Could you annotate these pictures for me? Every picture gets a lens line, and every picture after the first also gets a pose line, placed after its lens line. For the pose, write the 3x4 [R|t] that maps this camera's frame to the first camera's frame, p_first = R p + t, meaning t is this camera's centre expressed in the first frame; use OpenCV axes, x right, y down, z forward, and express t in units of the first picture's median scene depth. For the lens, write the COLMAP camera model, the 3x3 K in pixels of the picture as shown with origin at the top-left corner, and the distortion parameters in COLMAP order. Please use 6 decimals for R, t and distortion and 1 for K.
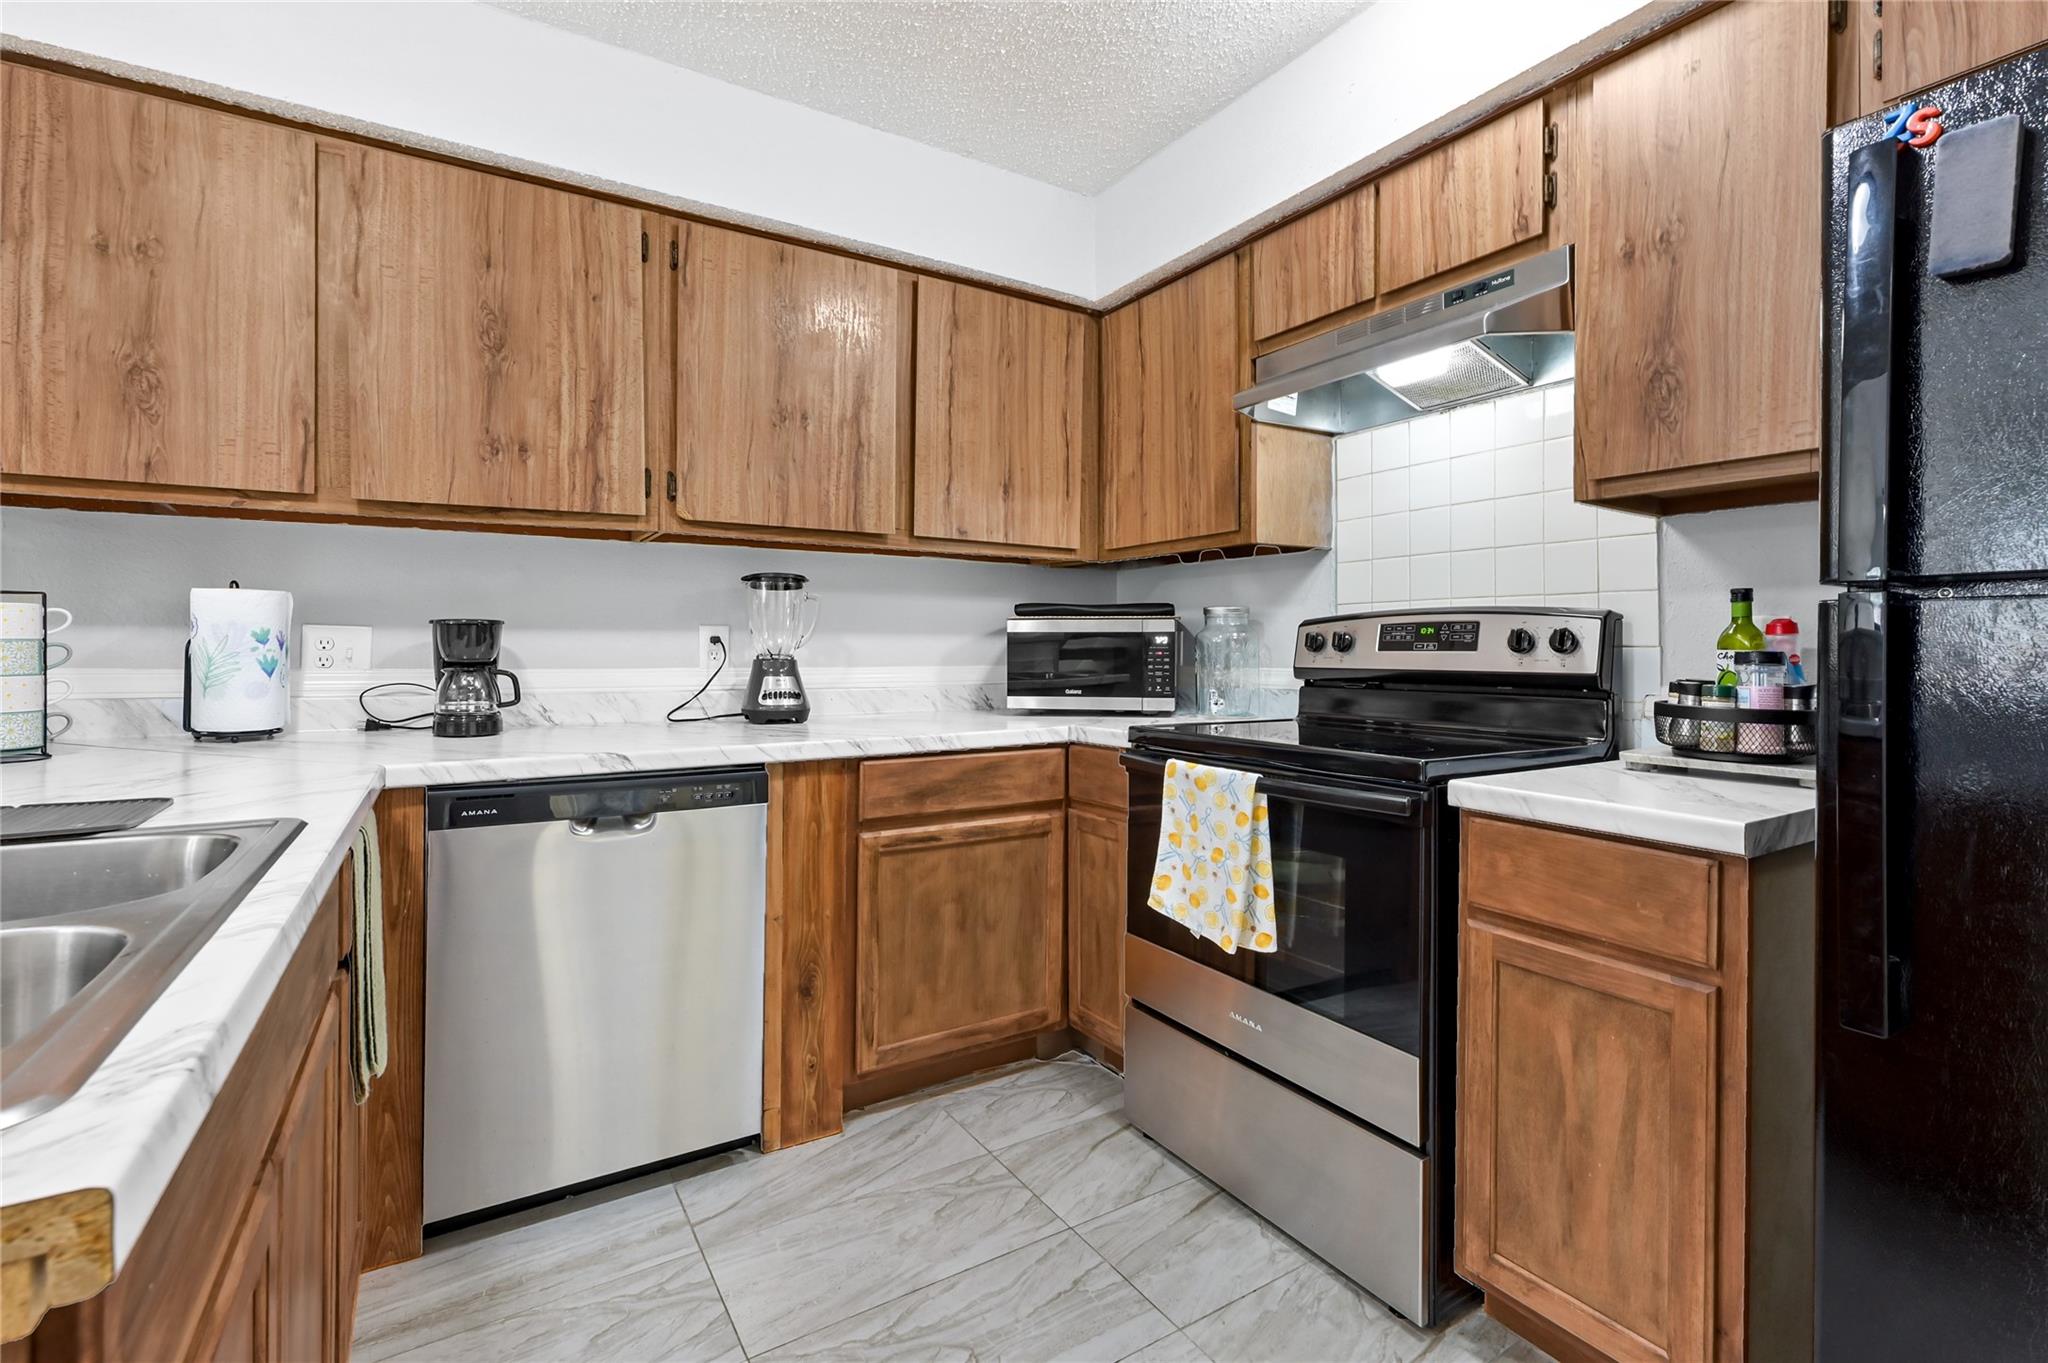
lens RADIAL K [[911.6, 0, 1032.4], [0, 911.6, 641.6], [0, 0, 1]] dist [-0.001234, -0.000078]
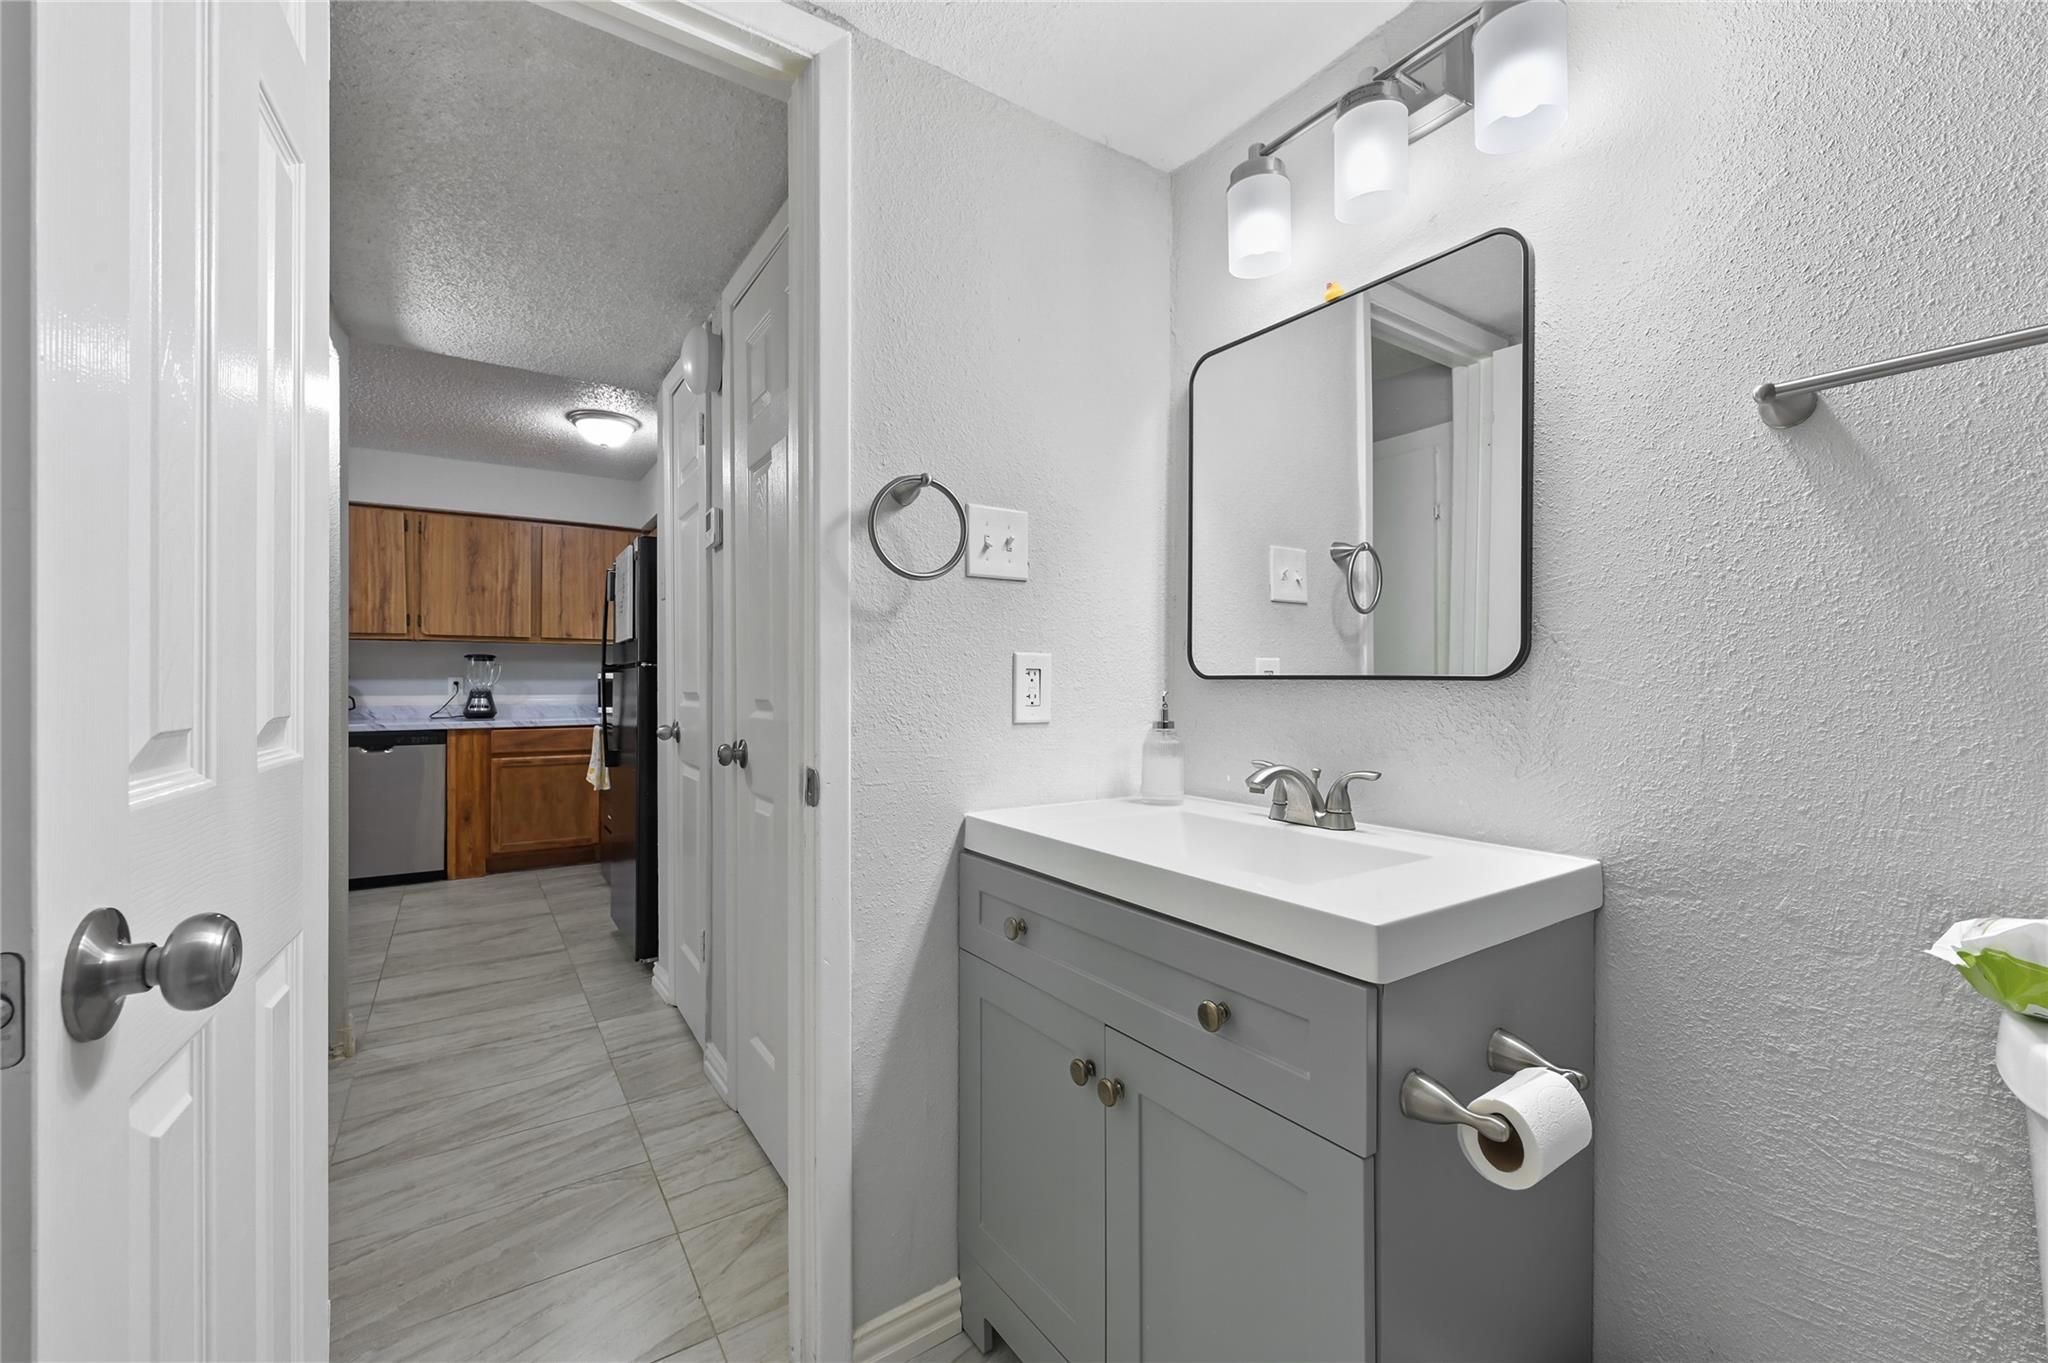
lens RADIAL K [[823.5, 0, 1031.4], [0, 823.5, 681.3], [0, 0, 1]] dist [-0.000162, -0.000039]
pose [[0.999089, -0.006834, 0.042123, 1.155904], [0.006980, 0.999970, -0.003327, 0.012390], [-0.042099, 0.003618, 0.999107, -1.287505]]
